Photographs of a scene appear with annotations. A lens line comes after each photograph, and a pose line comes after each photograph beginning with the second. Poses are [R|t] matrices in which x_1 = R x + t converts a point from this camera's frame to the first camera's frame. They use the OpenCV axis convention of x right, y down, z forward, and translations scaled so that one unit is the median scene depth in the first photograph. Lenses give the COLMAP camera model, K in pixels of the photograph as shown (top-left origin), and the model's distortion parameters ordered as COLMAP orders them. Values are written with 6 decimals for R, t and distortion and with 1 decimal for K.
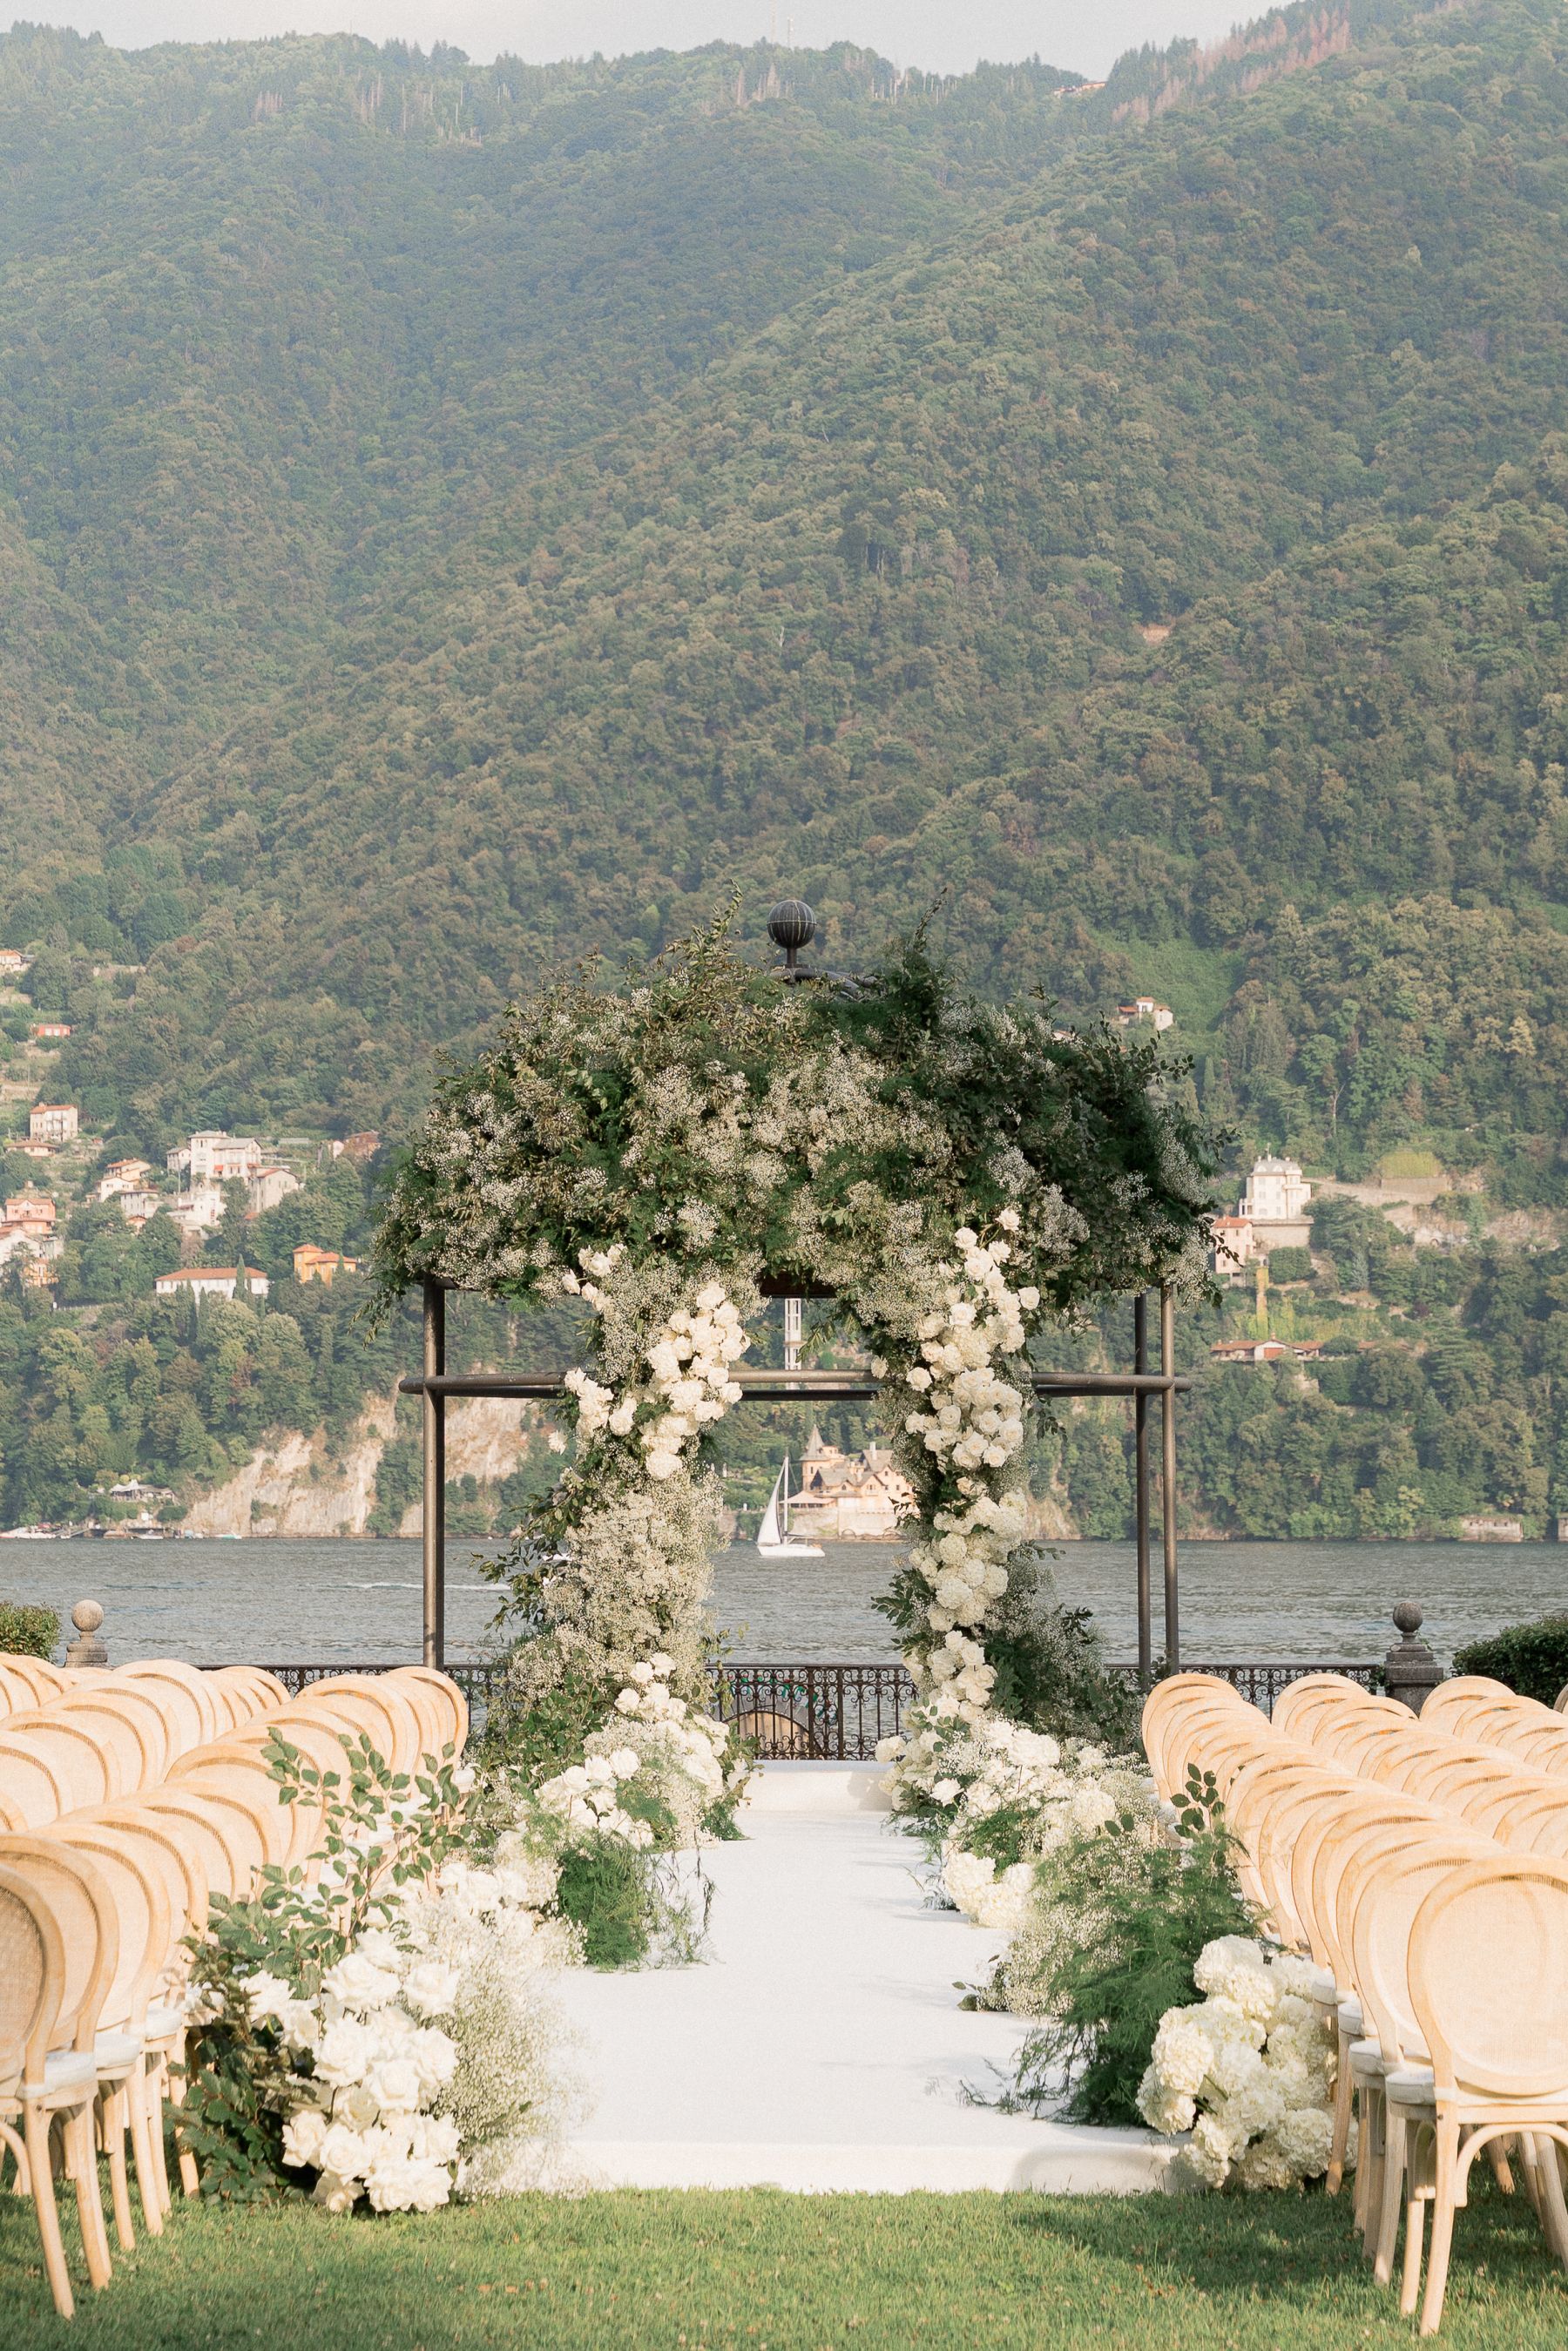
lens RADIAL K [[6159.7, 0, 514.3], [0, 6159.7, 690.8], [0, 0, 1]] dist [0.000384, 0.332332]
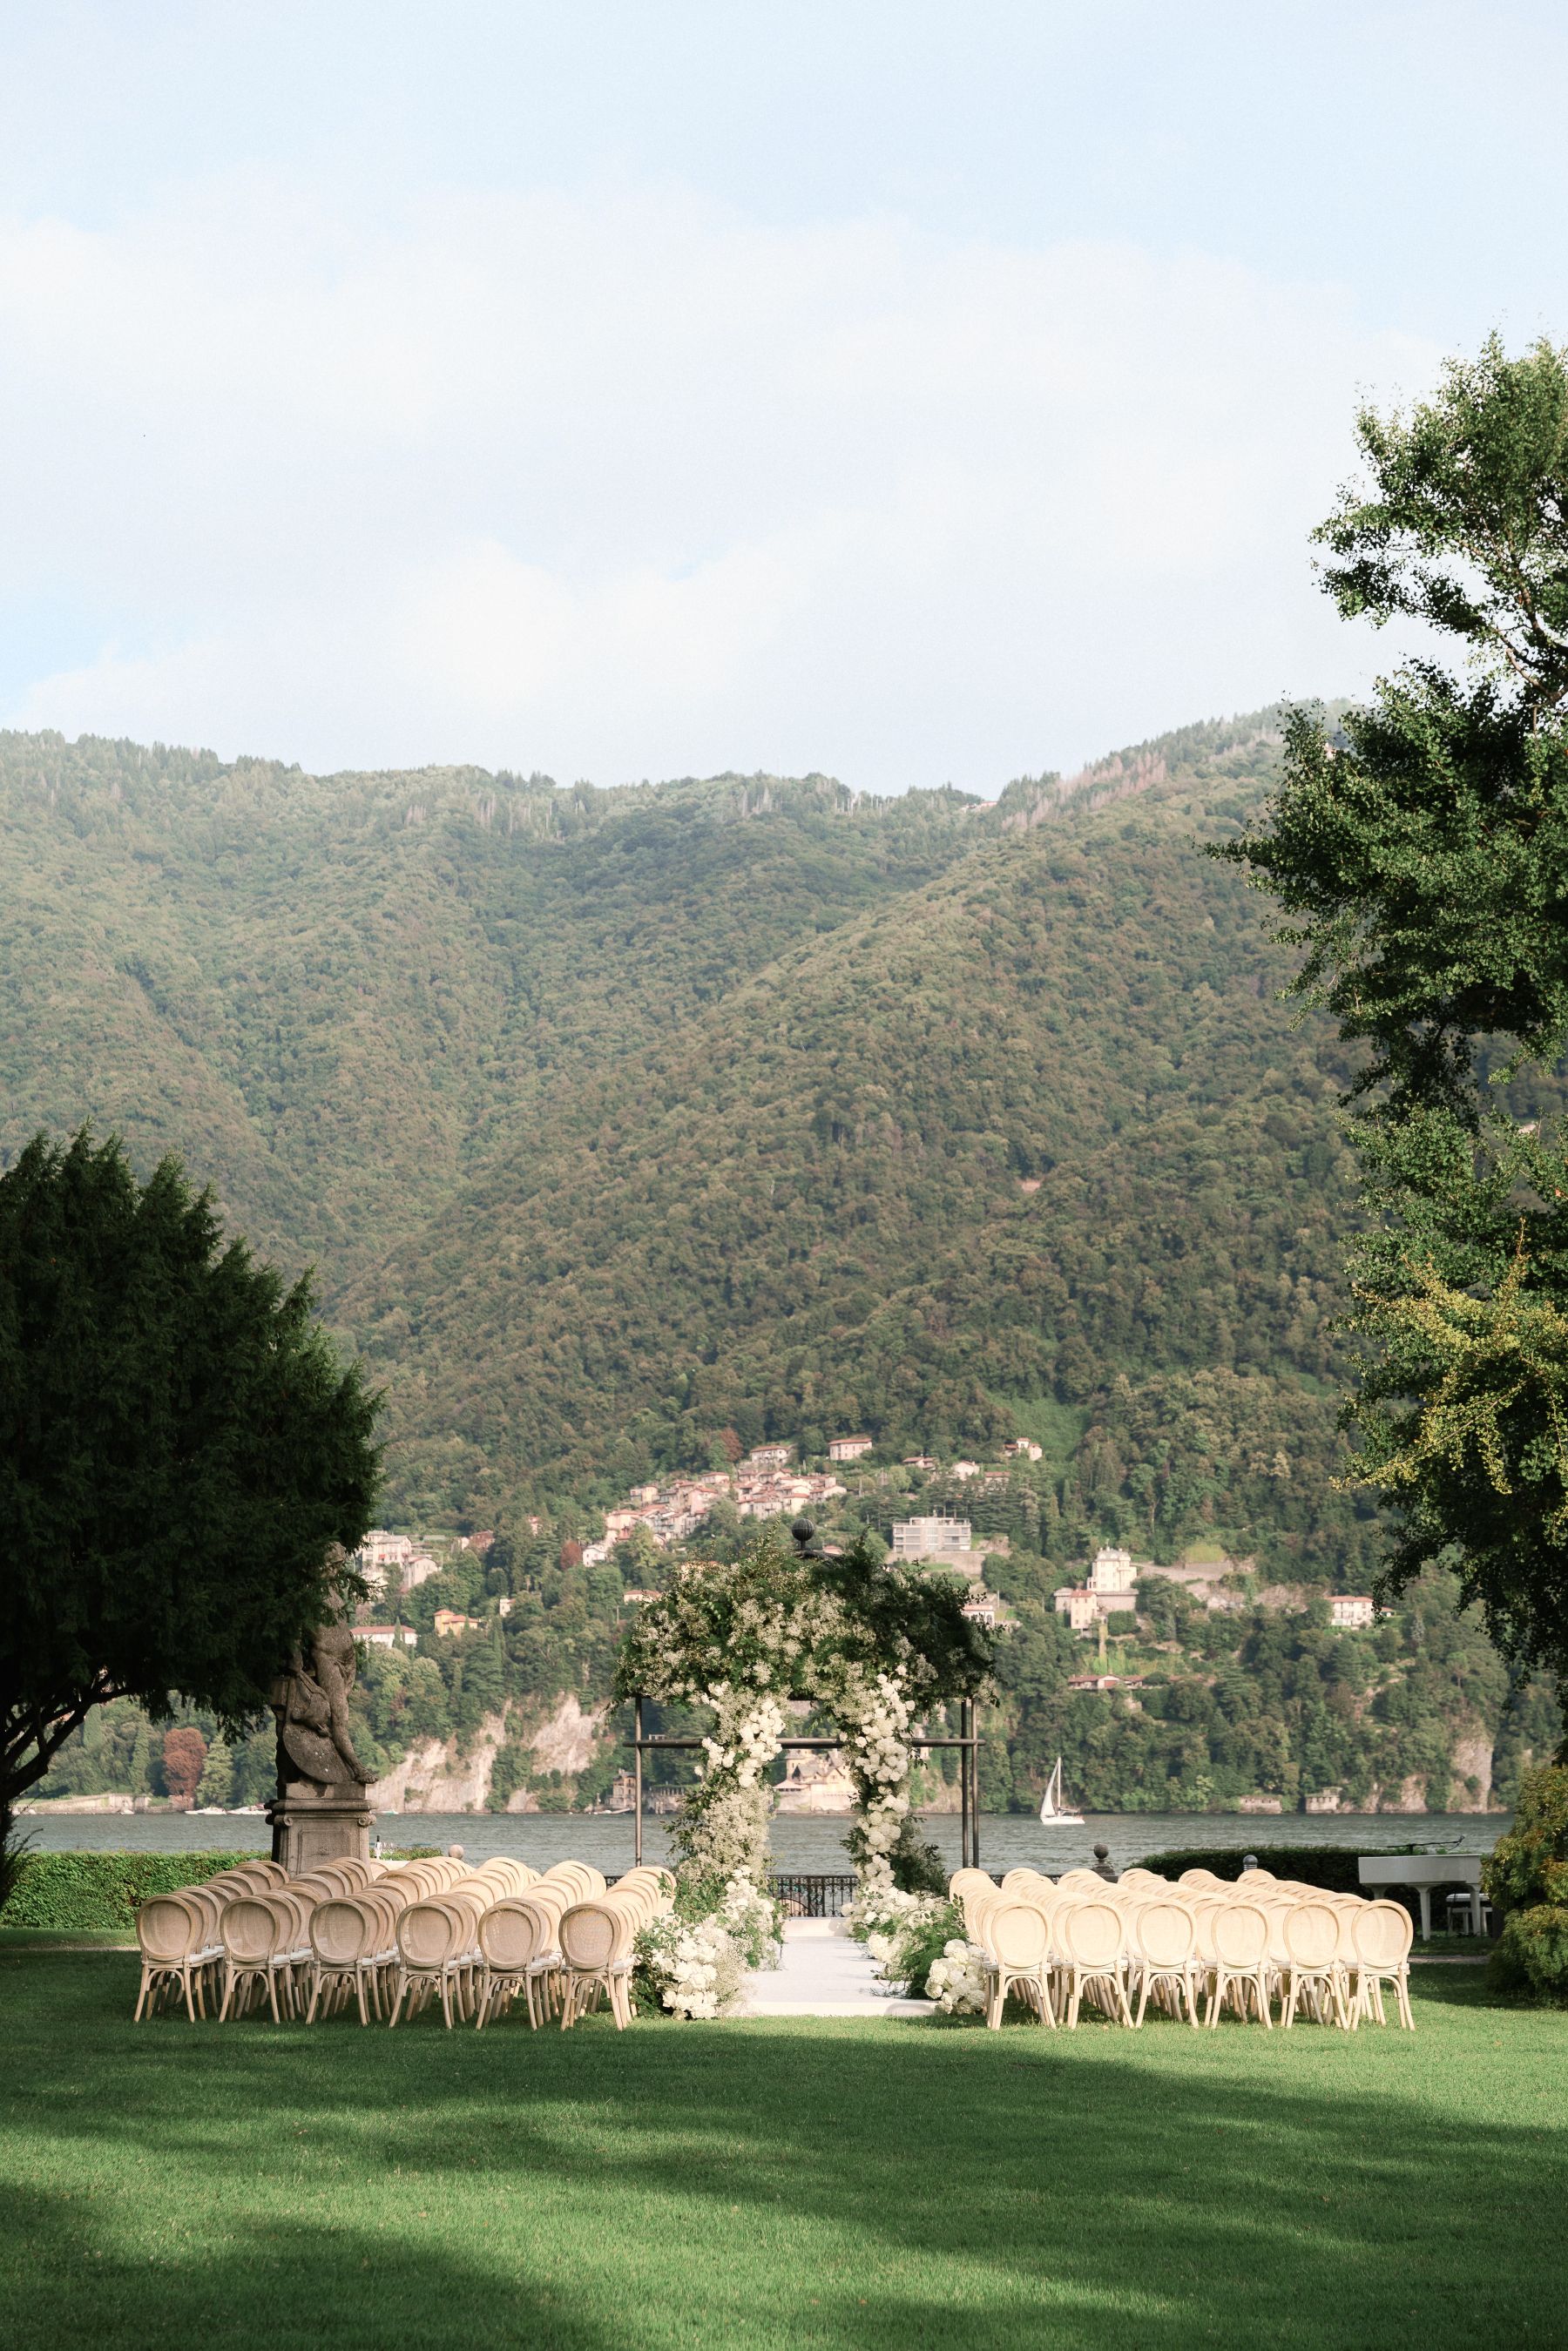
lens RADIAL K [[5111.5, 0, 708.1], [0, 5111.5, 1063.2], [0, 0, 1]] dist [0.042713, 0.140239]
pose [[0.999428, 0.001929, 0.033751, -0.012419], [-0.001636, 0.999961, -0.008721, -0.027774], [-0.033767, 0.008661, 0.999392, -0.200833]]
